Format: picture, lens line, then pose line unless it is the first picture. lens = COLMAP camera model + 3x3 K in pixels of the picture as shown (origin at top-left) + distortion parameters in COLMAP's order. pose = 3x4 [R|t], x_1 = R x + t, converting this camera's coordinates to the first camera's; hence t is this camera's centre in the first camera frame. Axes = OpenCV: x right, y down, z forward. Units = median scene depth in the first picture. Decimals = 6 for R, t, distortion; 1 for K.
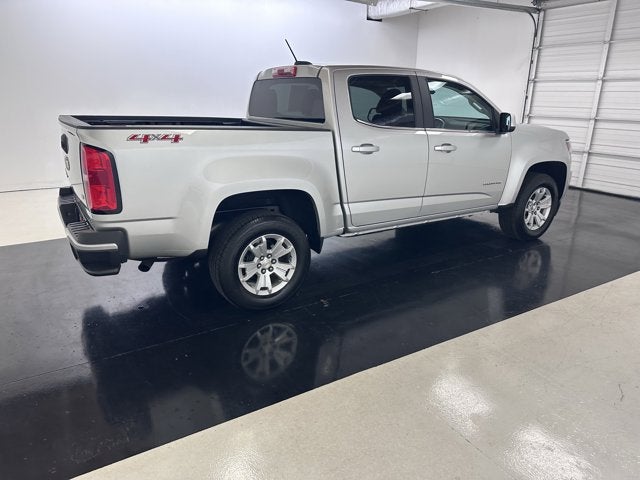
lens RADIAL K [[448.9, 0, 309.2], [0, 448.9, 236.5], [0, 0, 1]] dist [0.067484, -0.077532]
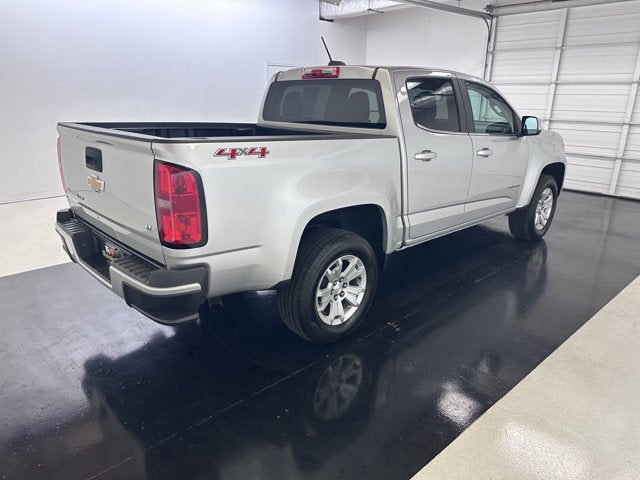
lens RADIAL K [[455.7, 0, 318.2], [0, 455.7, 228.3], [0, 0, 1]] dist [0.070486, -0.098764]
pose [[0.979230, -0.051843, 0.196011, -0.275415], [0.055511, 0.998370, -0.013261, -0.043998], [-0.195004, 0.023867, 0.980512, 0.114560]]
